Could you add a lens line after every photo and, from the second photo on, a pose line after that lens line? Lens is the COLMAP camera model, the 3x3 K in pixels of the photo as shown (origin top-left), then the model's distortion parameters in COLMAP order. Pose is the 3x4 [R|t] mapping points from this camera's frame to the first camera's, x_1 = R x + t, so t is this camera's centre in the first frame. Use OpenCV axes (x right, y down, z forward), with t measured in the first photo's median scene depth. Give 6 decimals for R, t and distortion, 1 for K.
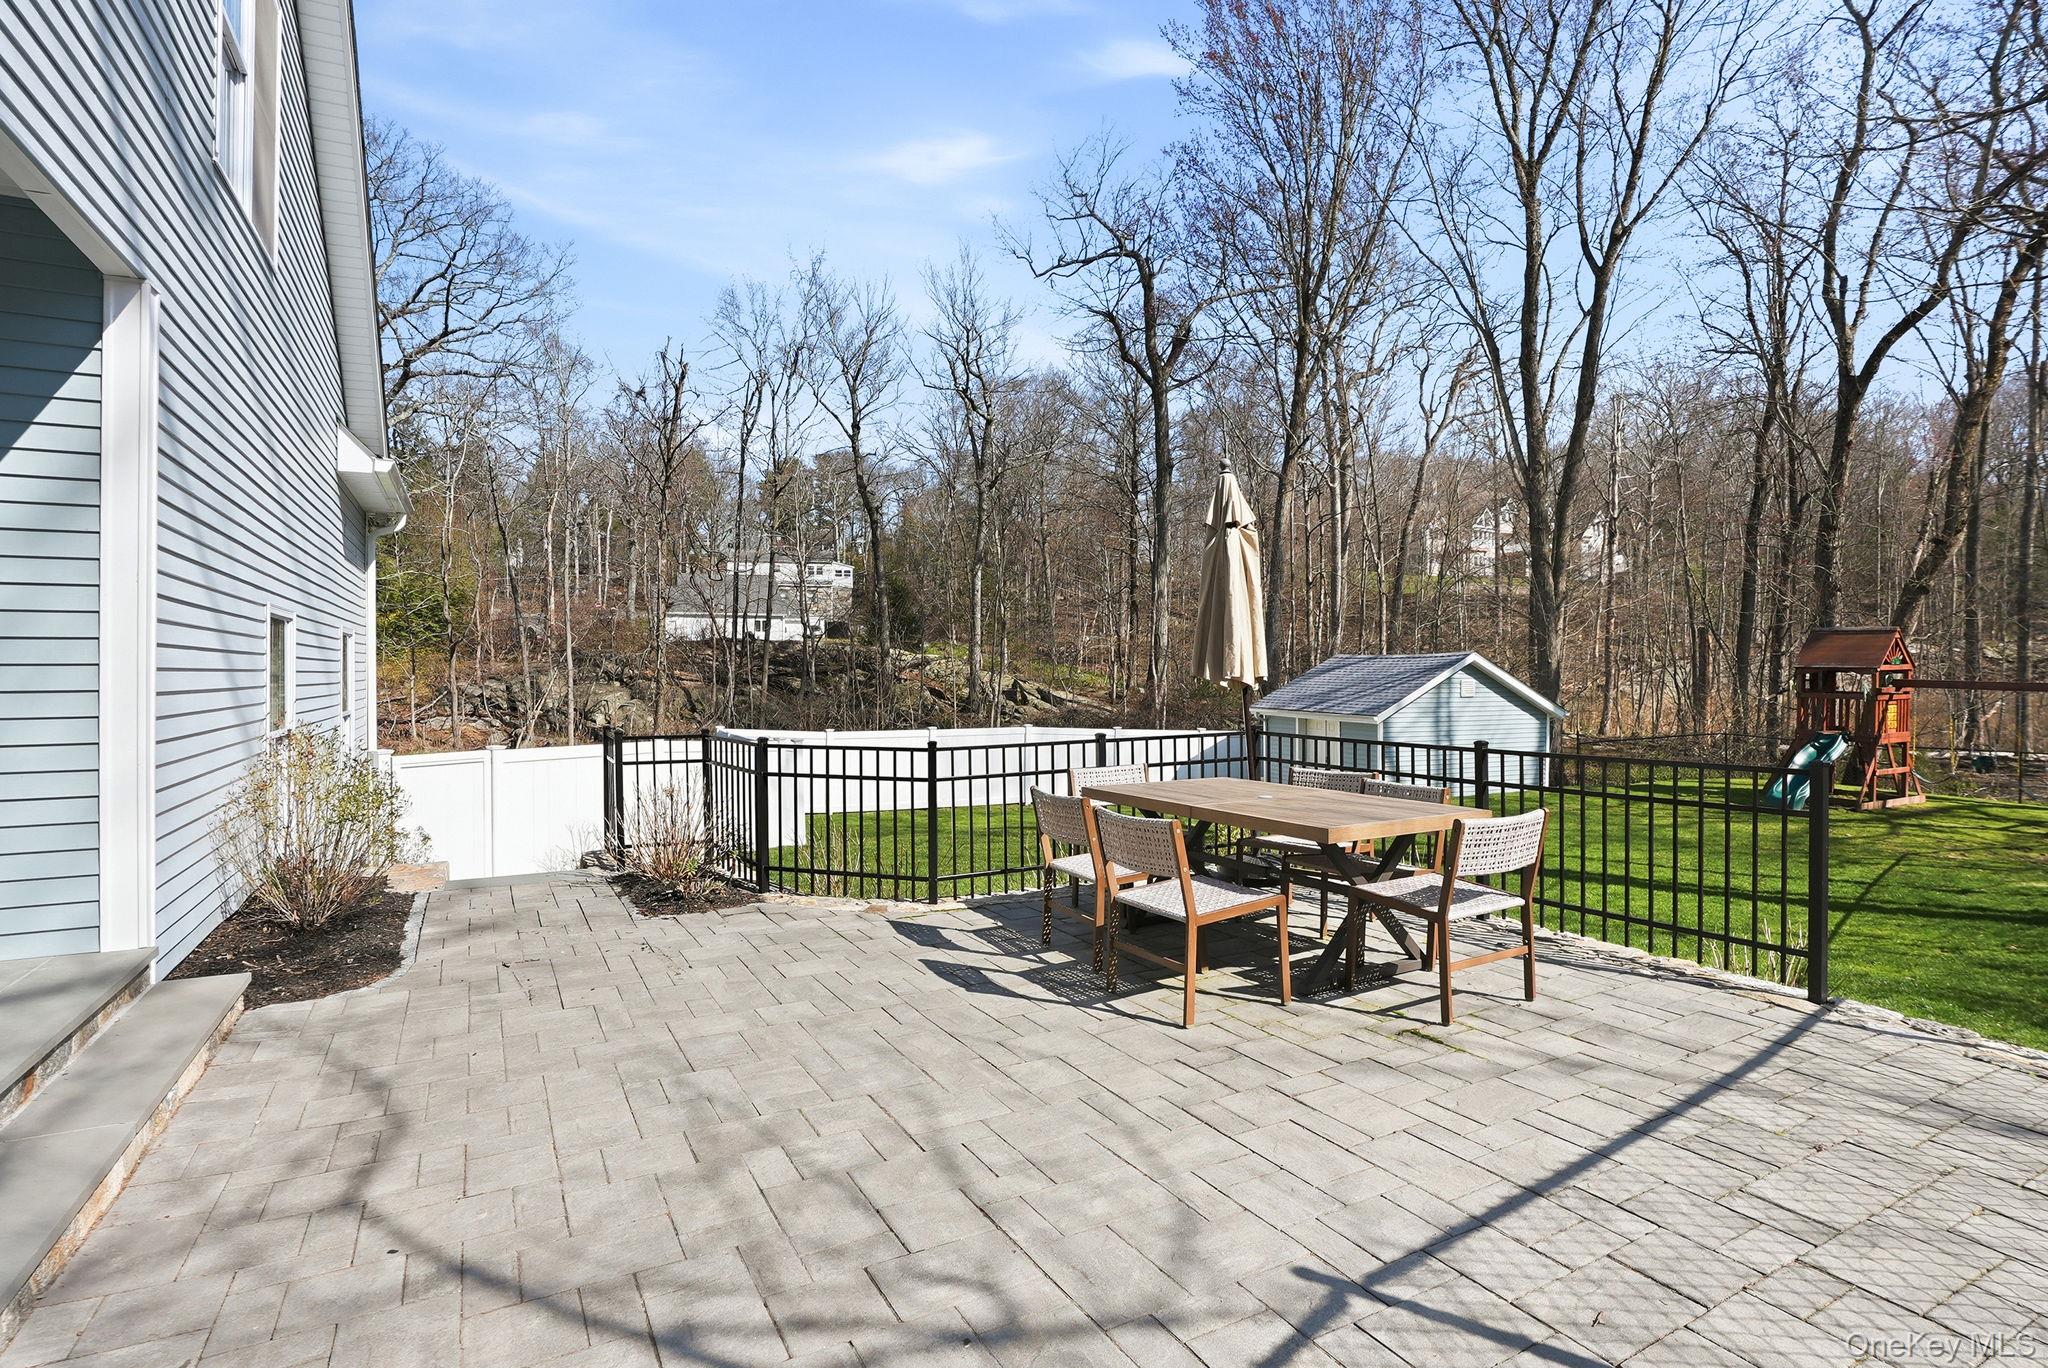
lens RADIAL K [[1079.0, 0, 1013.8], [0, 1079.0, 644.3], [0, 0, 1]] dist [-0.042392, 0.026666]
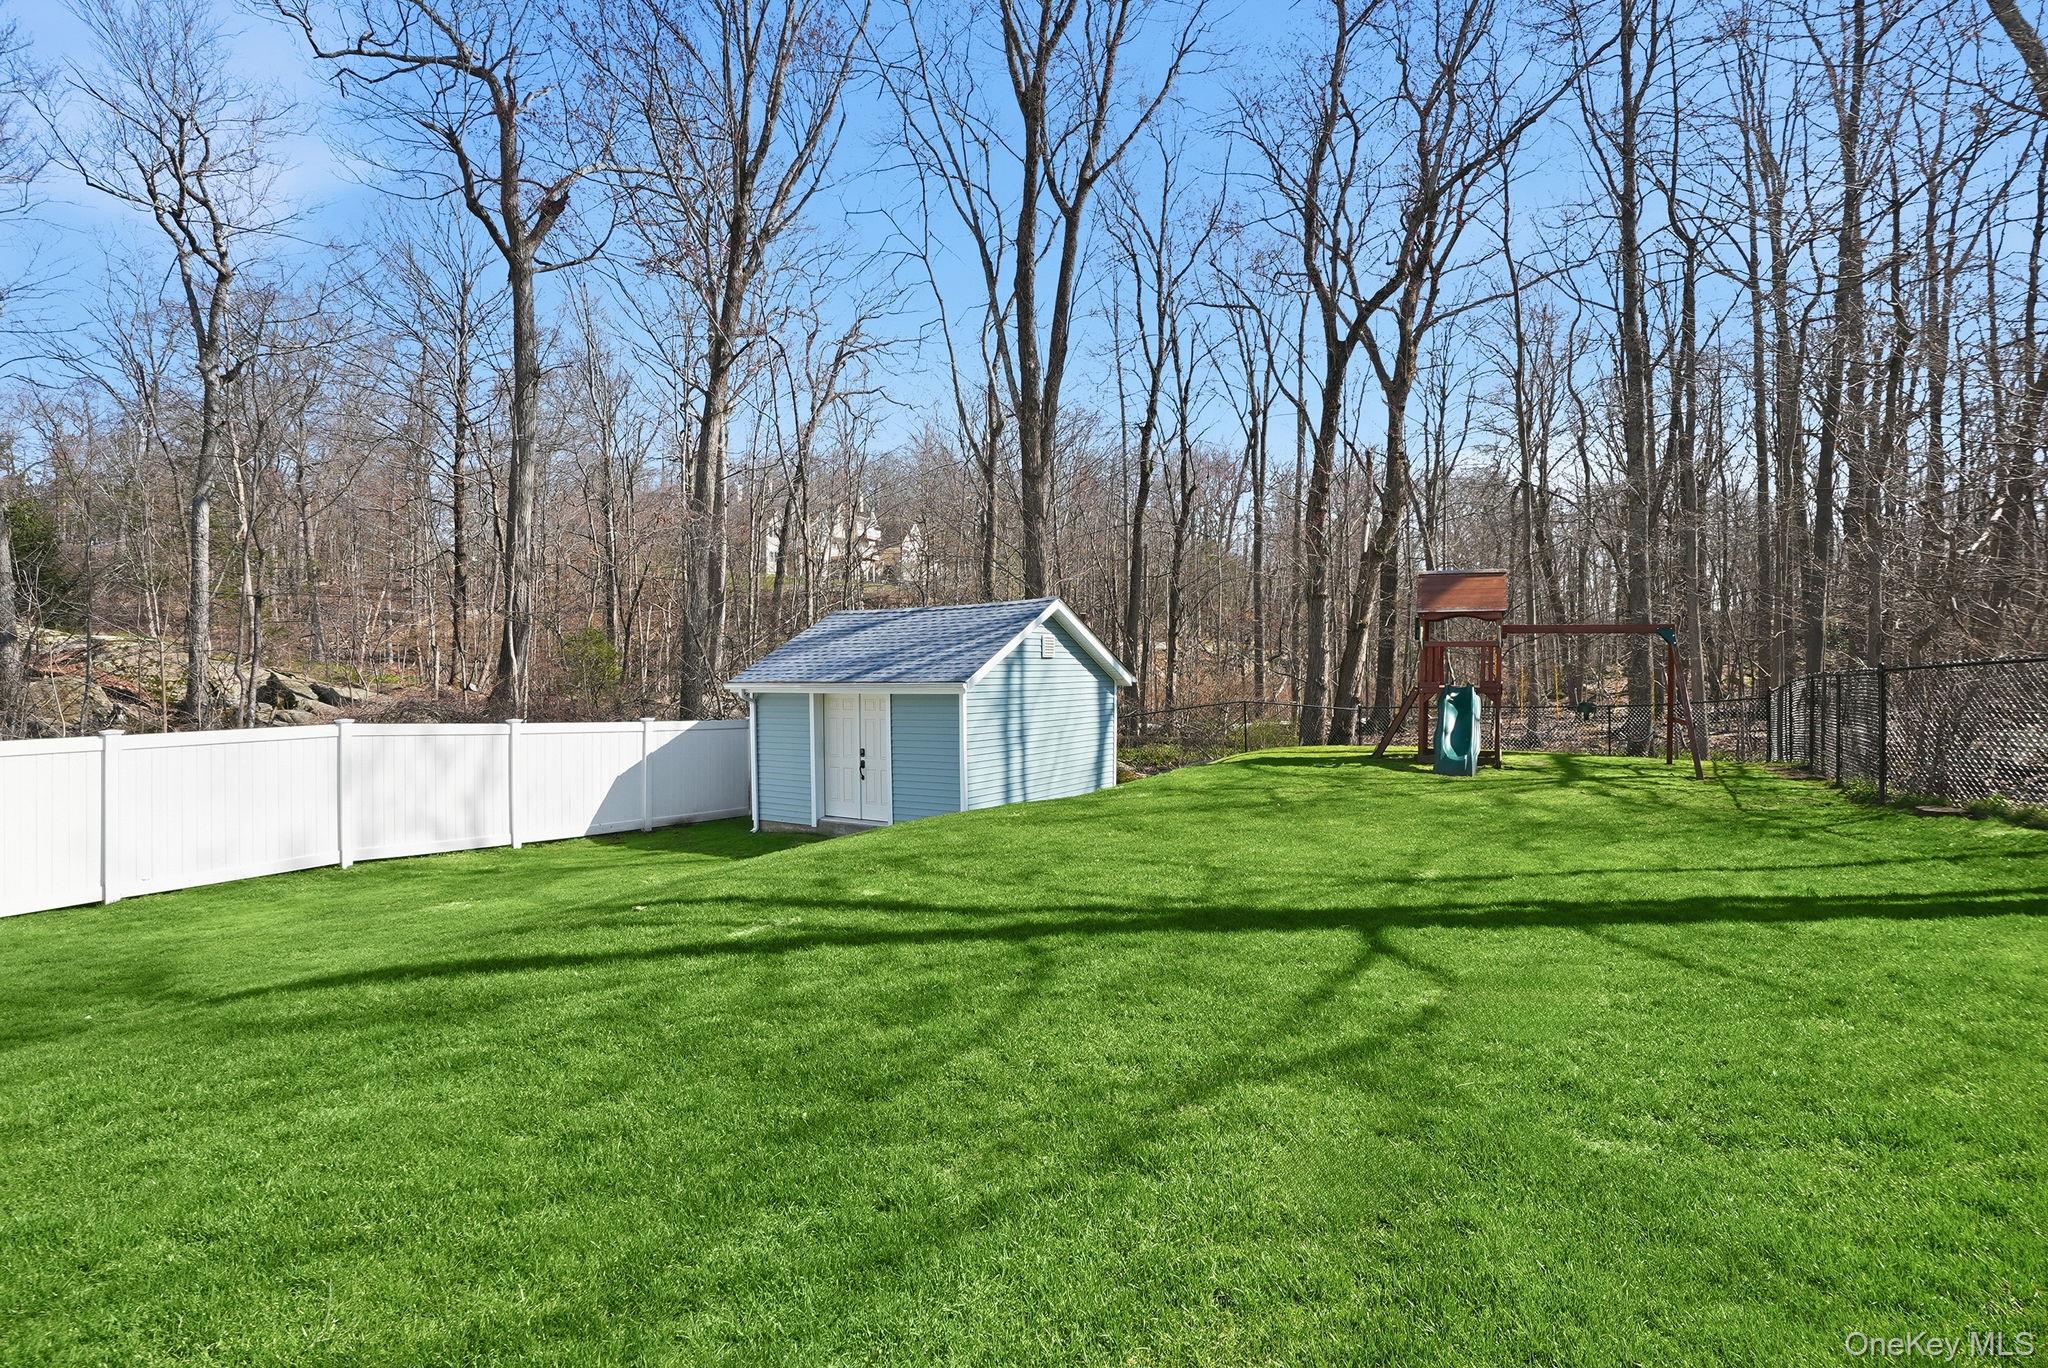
lens RADIAL K [[1050.3, 0, 1076.9], [0, 1050.3, 661.8], [0, 0, 1]] dist [-0.043329, 0.021406]
pose [[0.780627, -0.007179, 0.624956, -0.017758], [-0.000614, 0.999925, 0.012254, 0.032252], [-0.624997, -0.009949, 0.780563, 0.306343]]
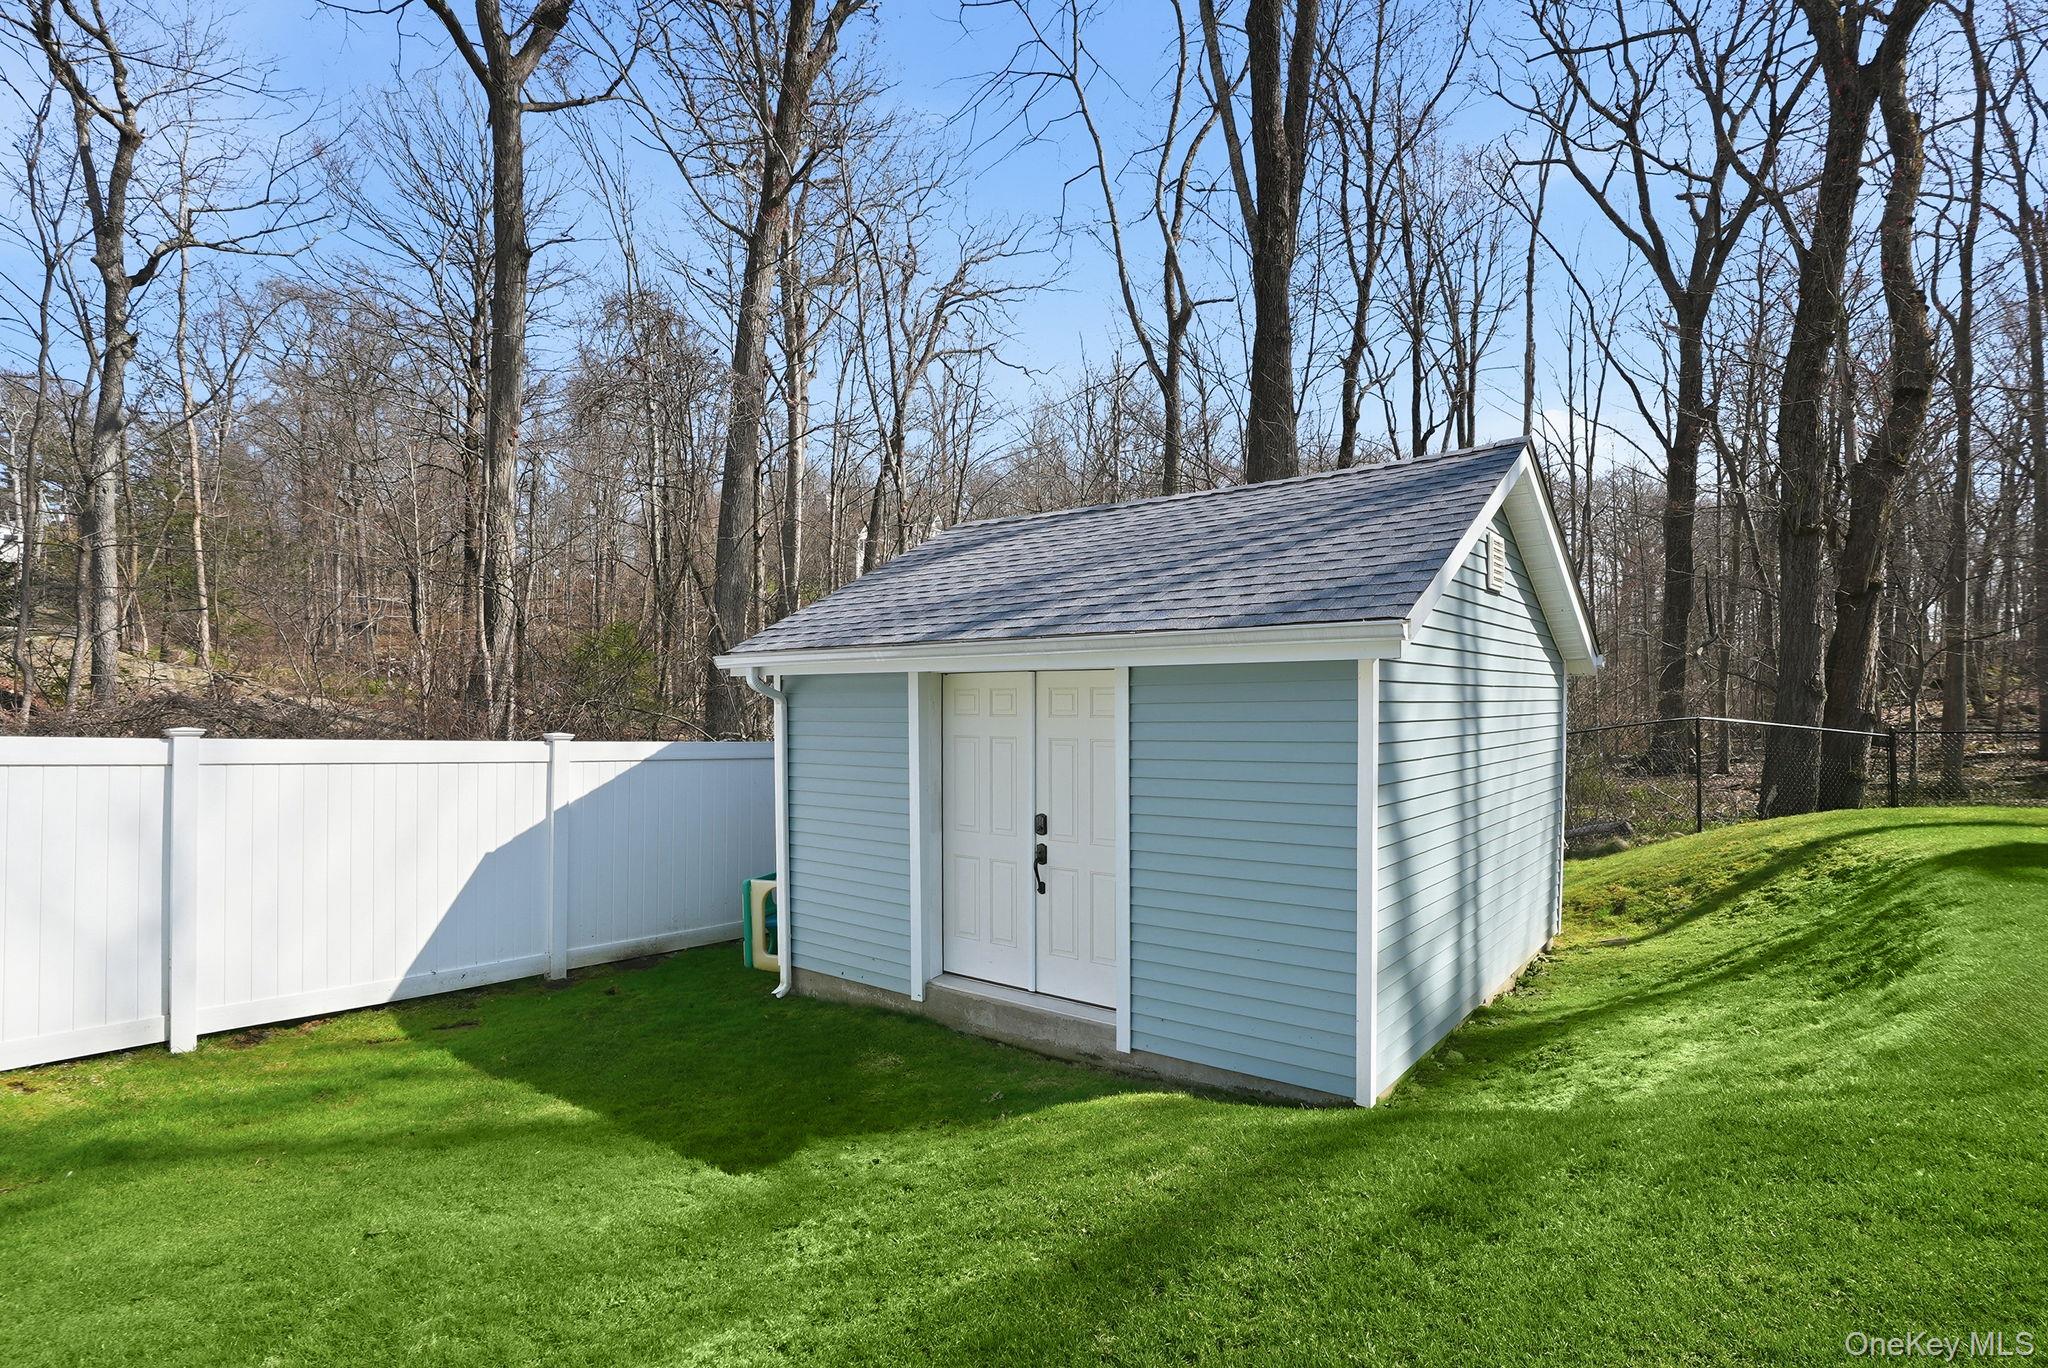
lens RADIAL K [[1091.2, 0, 1051.8], [0, 1091.2, 674.8], [0, 0, 1]] dist [-0.014211, 0.001330]
pose [[0.846312, 0.008152, 0.532626, 0.119117], [-0.005645, 0.999964, -0.006335, 0.057348], [-0.532658, 0.002355, 0.846327, 0.612537]]
